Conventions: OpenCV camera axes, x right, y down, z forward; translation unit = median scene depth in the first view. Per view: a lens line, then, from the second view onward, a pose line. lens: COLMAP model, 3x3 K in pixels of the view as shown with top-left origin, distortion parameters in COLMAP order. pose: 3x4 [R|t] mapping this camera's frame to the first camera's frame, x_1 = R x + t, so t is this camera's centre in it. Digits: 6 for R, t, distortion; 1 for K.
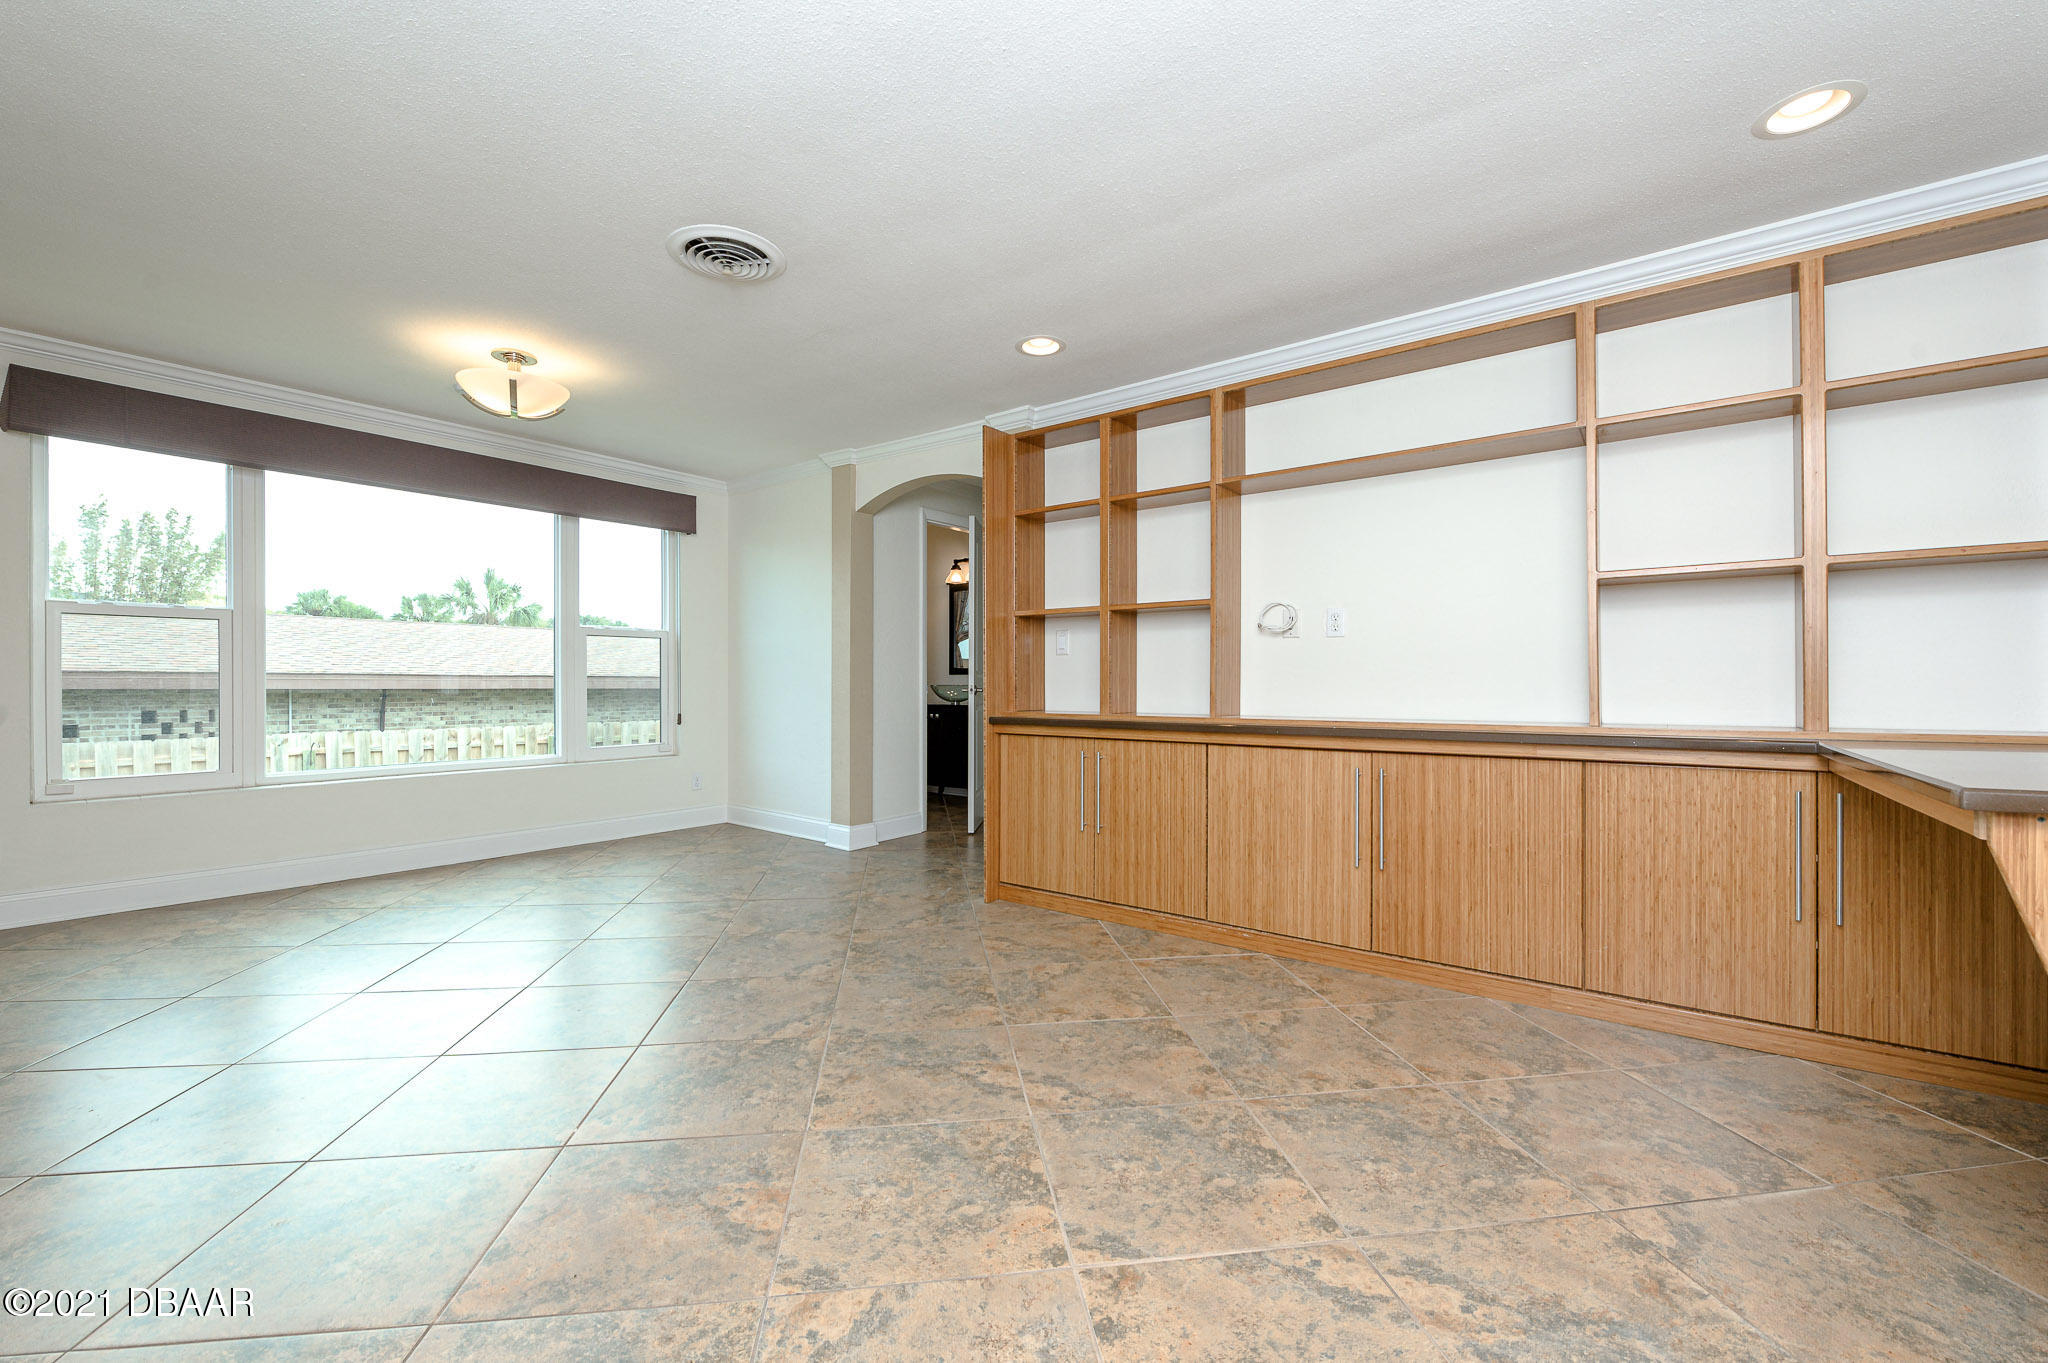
lens RADIAL K [[872.8, 0, 1037.5], [0, 872.8, 683.0], [0, 0, 1]] dist [0.000678, 0.000005]
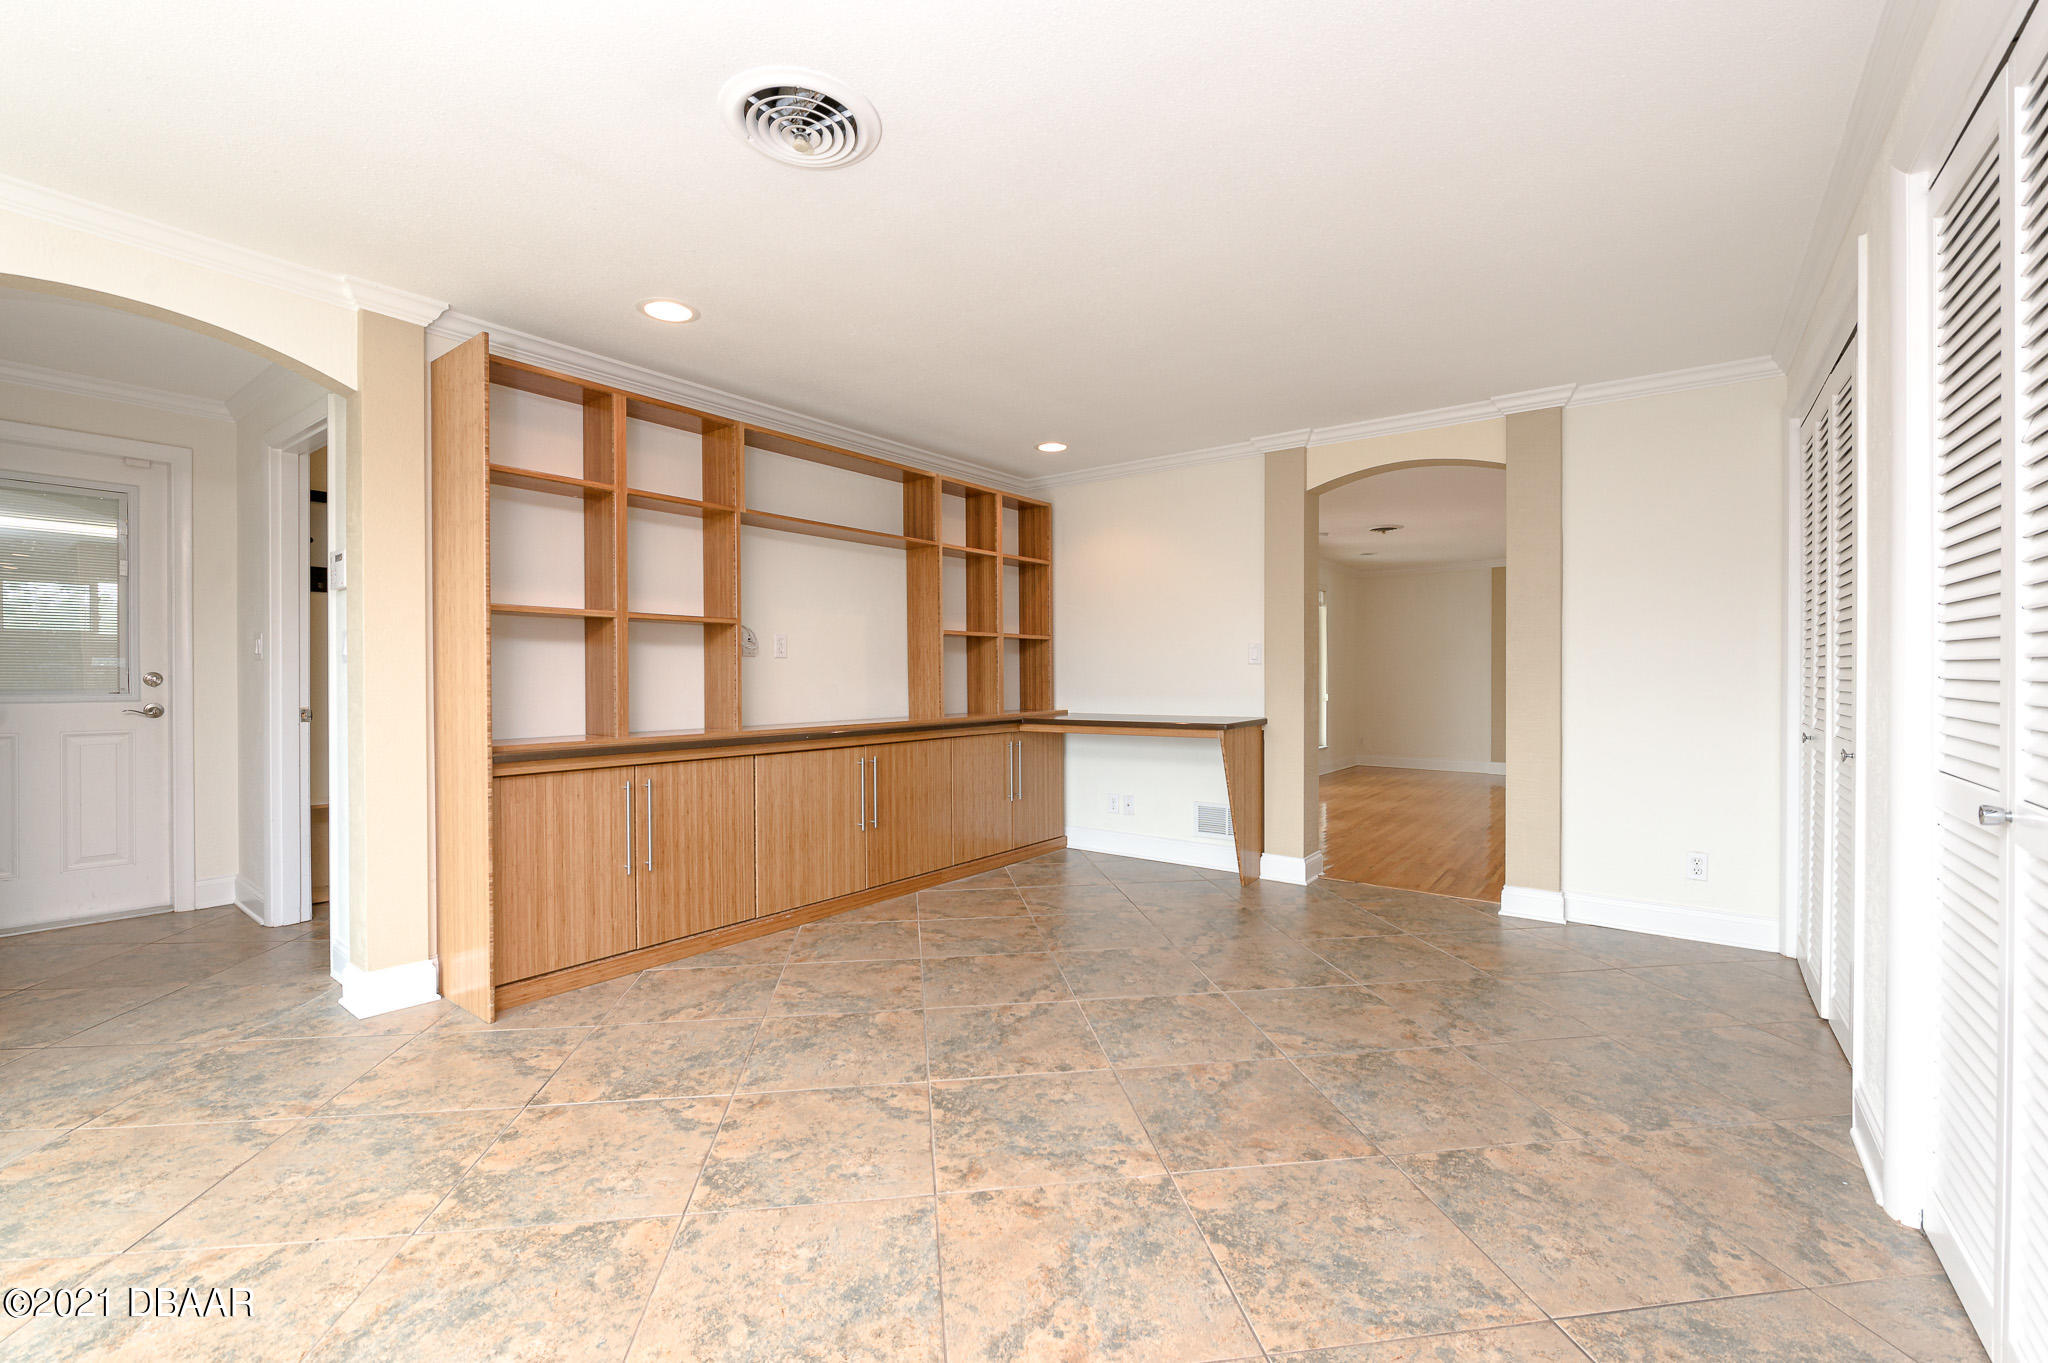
lens RADIAL K [[872.8, 0, 1037.5], [0, 872.8, 683.0], [0, 0, 1]] dist [0.000678, 0.000005]
pose [[-0.040113, -0.008680, 0.999157, -0.956327], [-0.002439, 0.999960, 0.008589, -0.032043], [-0.999192, -0.002093, -0.040132, 0.736952]]
